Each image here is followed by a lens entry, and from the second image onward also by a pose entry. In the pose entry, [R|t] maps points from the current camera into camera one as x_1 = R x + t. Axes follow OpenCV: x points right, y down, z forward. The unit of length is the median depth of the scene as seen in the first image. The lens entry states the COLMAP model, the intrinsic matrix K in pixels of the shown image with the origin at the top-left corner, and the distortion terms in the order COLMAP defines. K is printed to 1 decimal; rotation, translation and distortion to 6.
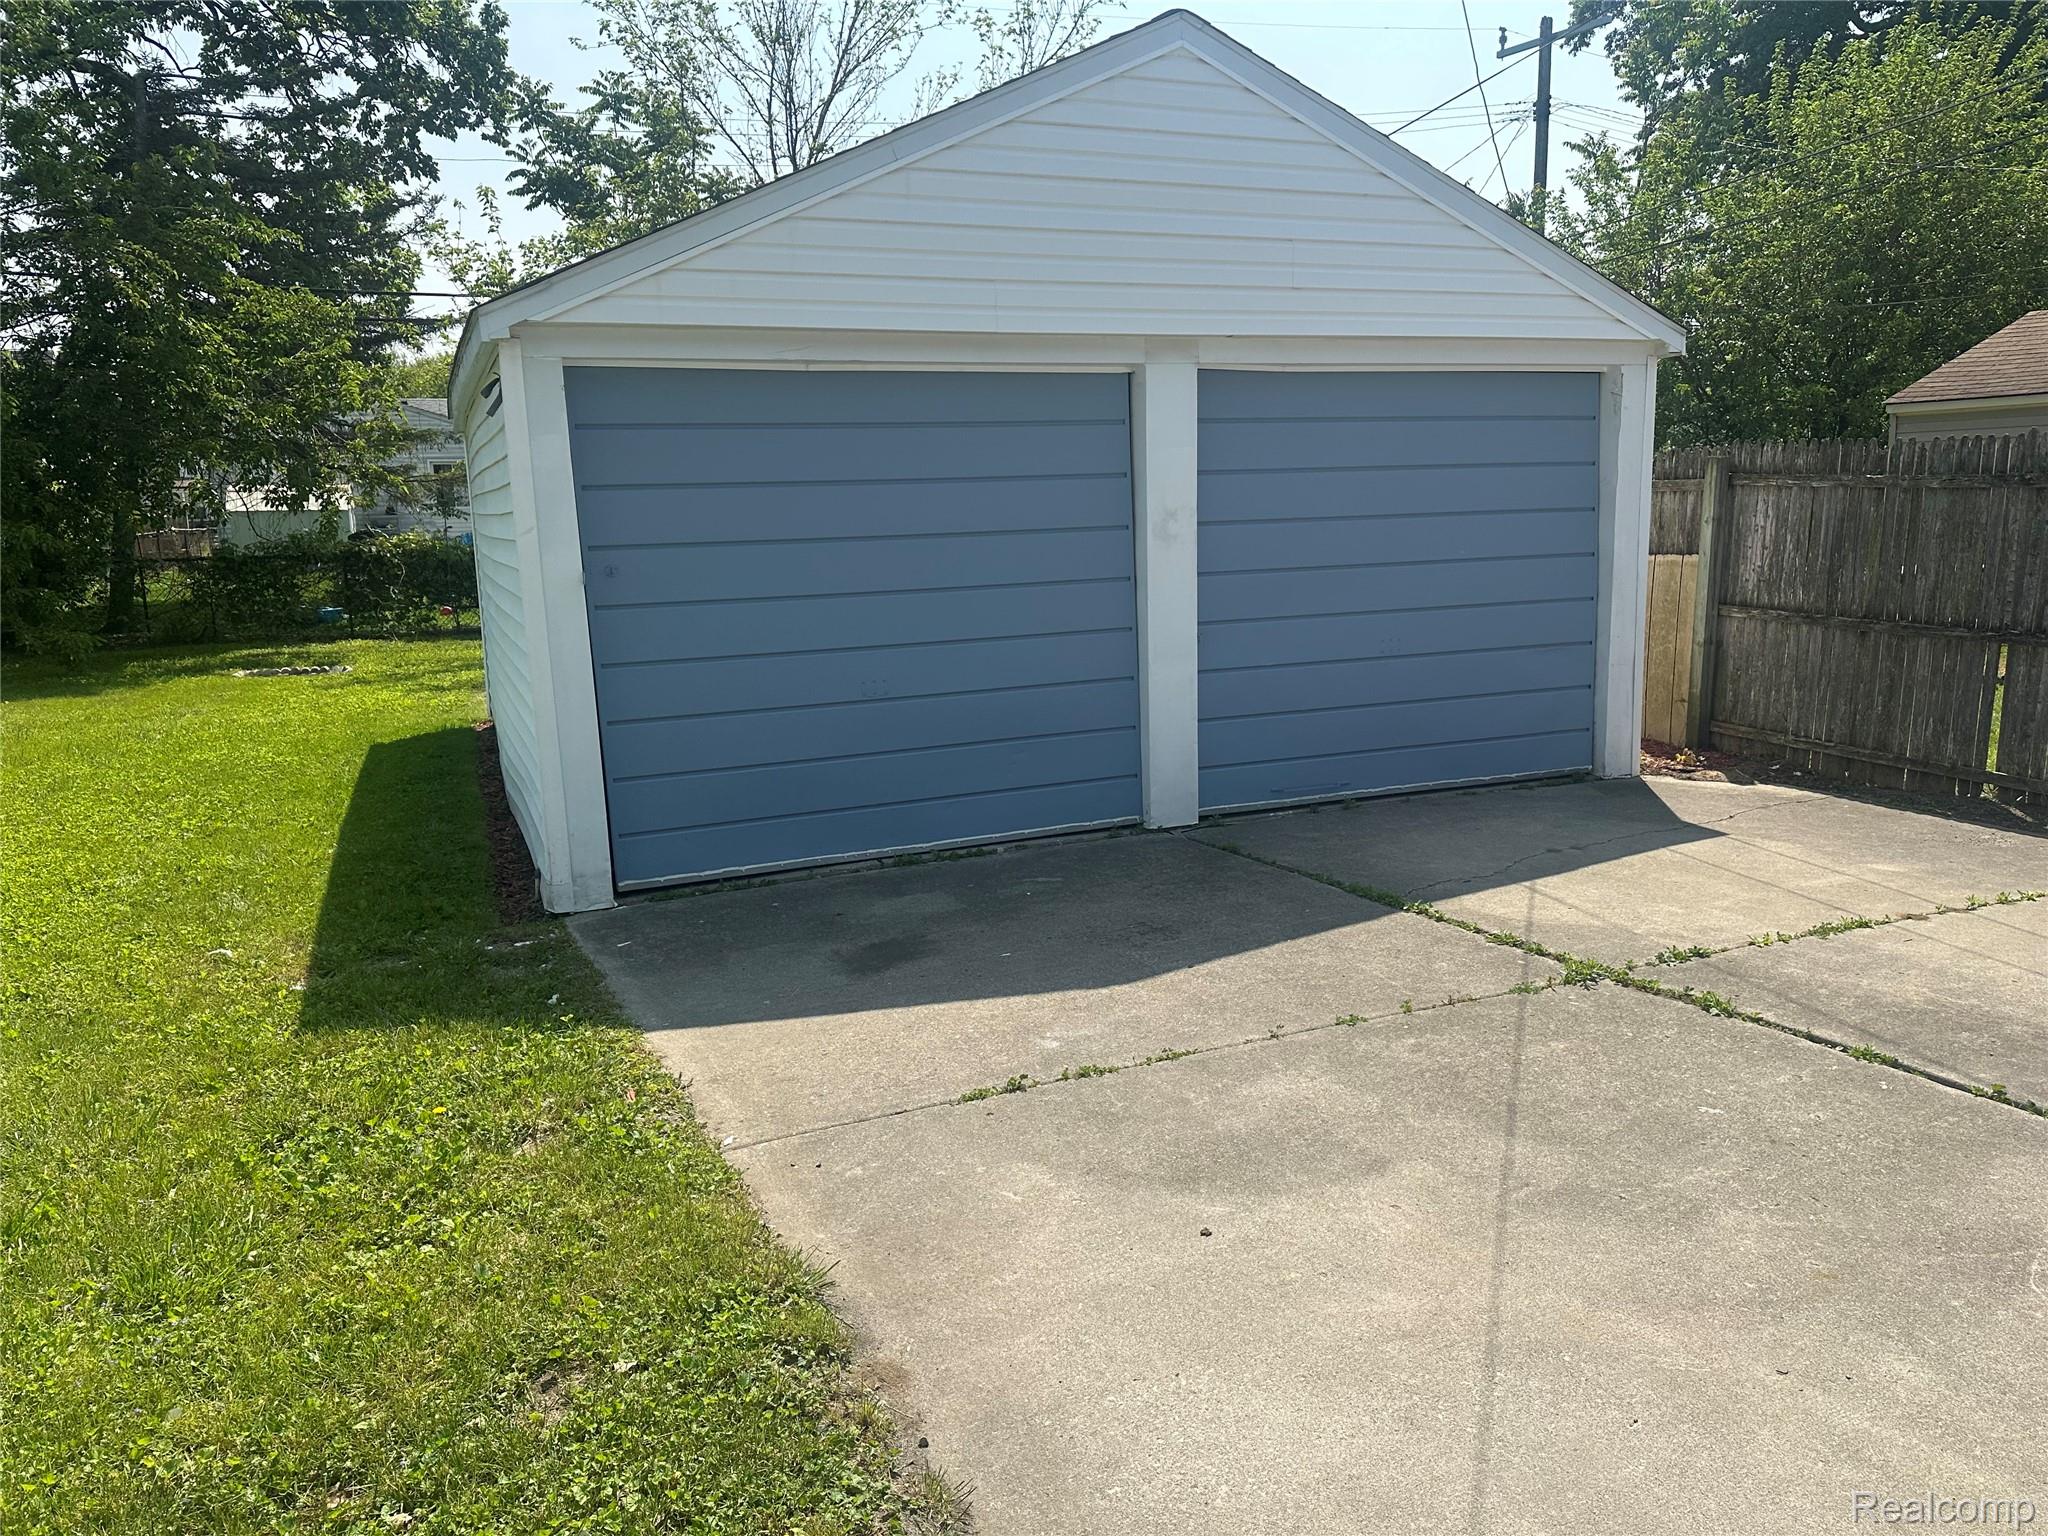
lens RADIAL K [[1437.8, 0, 1024.0], [0, 1437.8, 768.0], [0, 0, 1]] dist [0.003052, 0.001443]
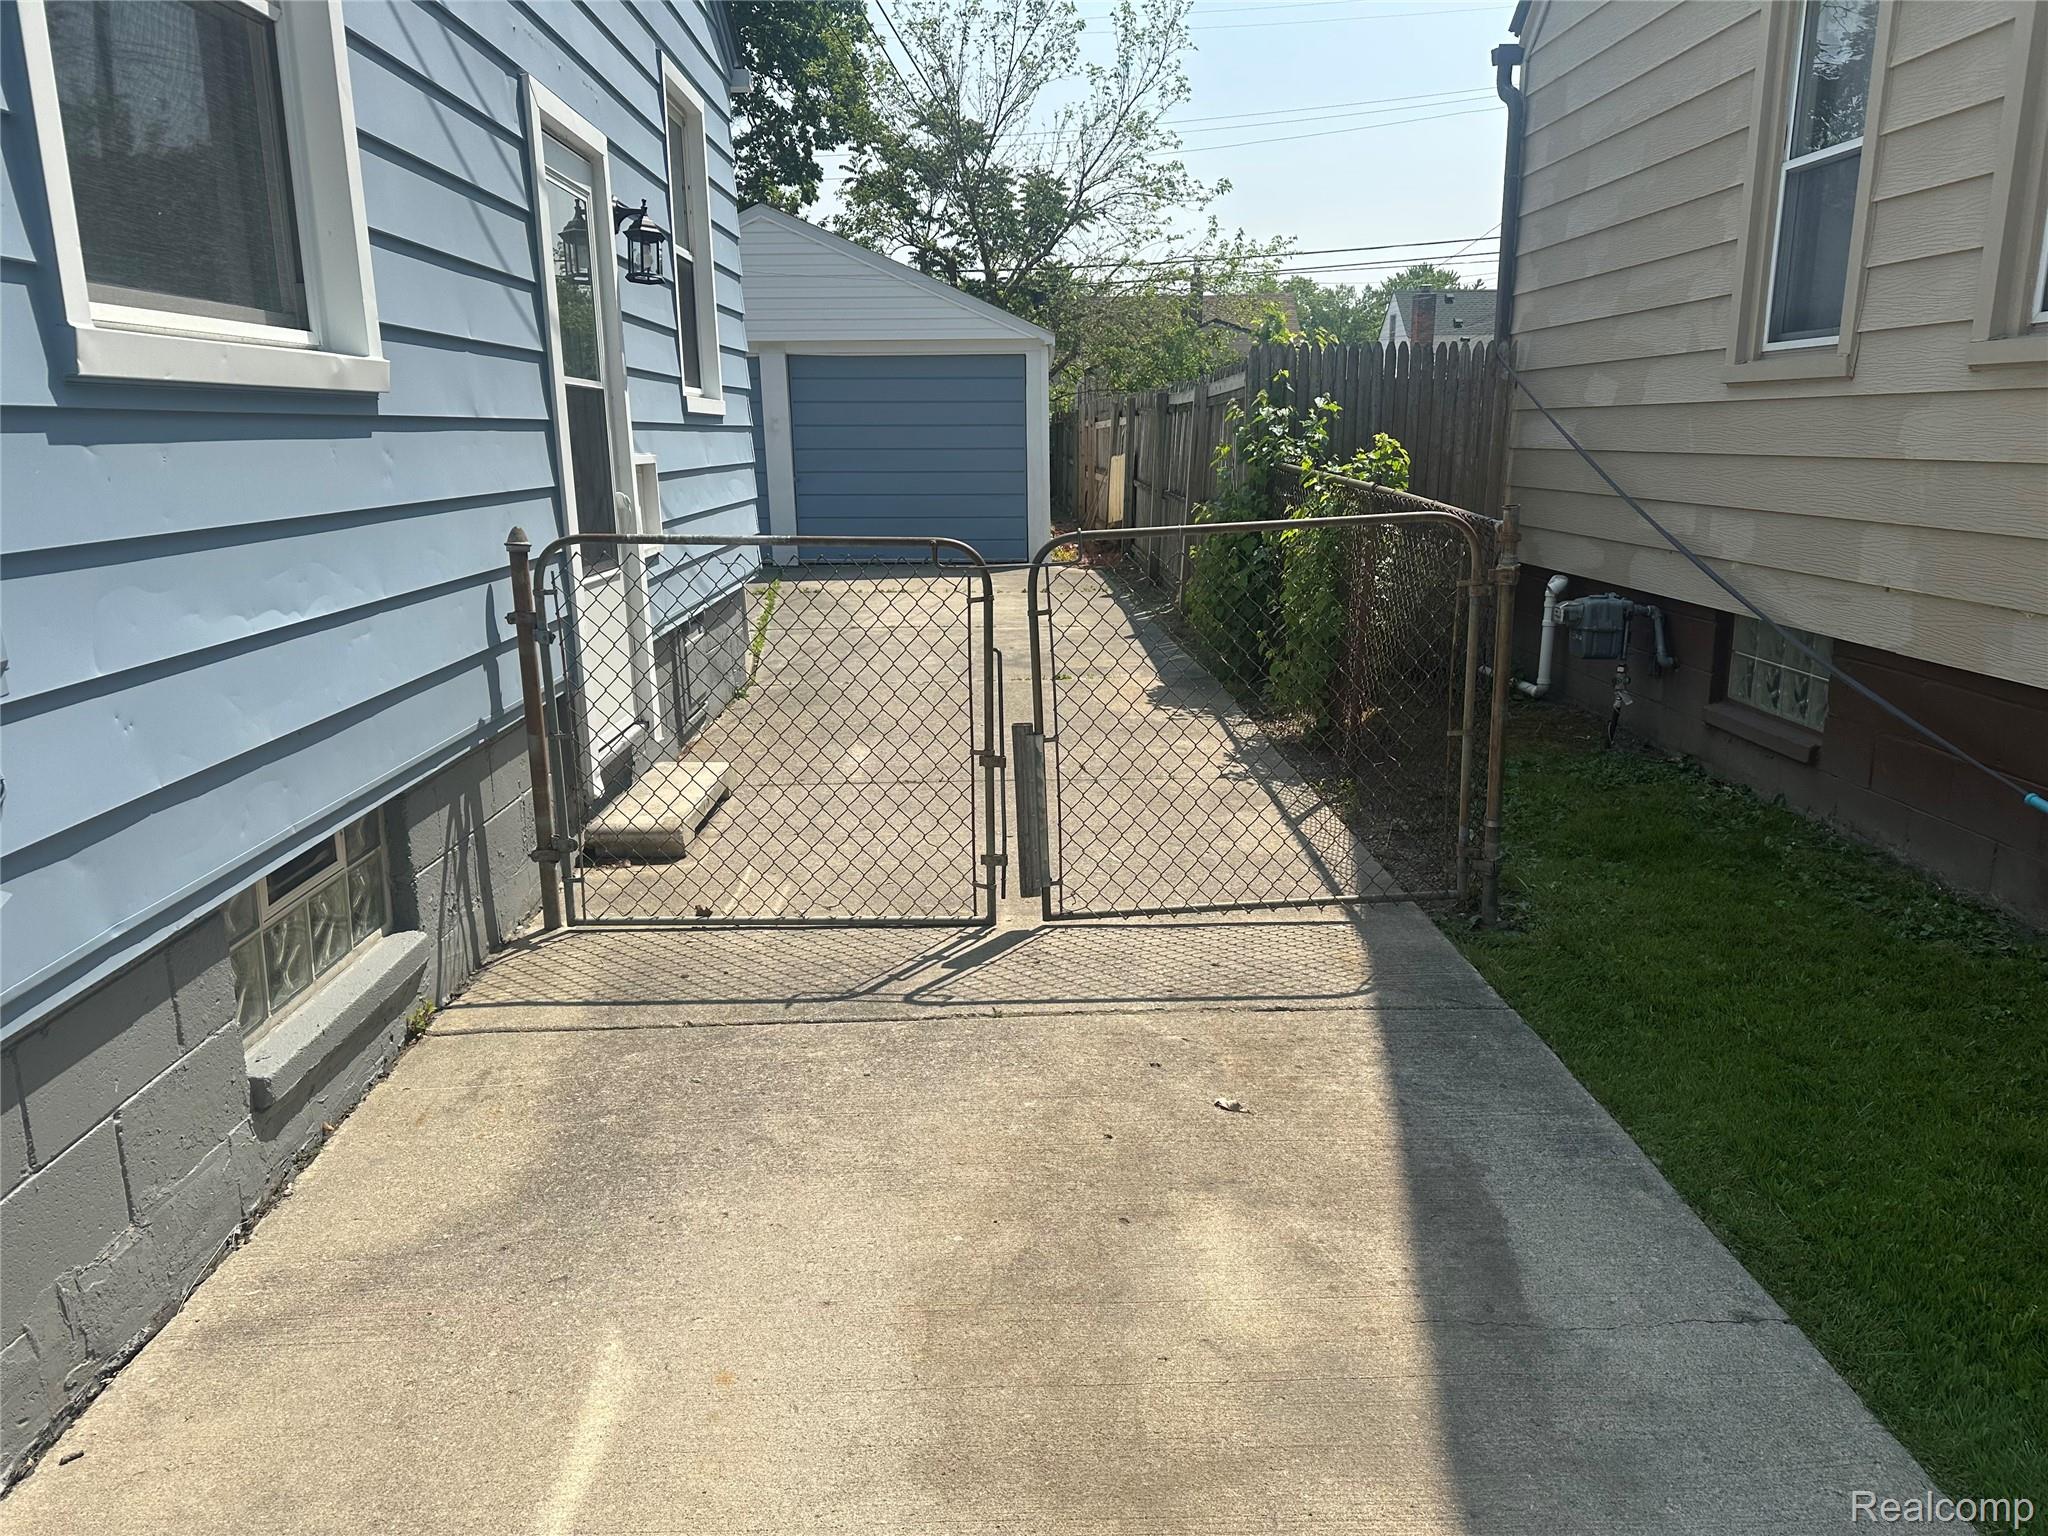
lens RADIAL K [[1437.8, 0, 1024.0], [0, 1437.8, 768.0], [0, 0, 1]] dist [0.003052, 0.001443]
pose [[0.921402, 0.107600, -0.373418, 0.408291], [-0.086199, 0.993556, 0.073597, 0.048800], [0.378930, -0.035624, 0.924739, -0.282493]]
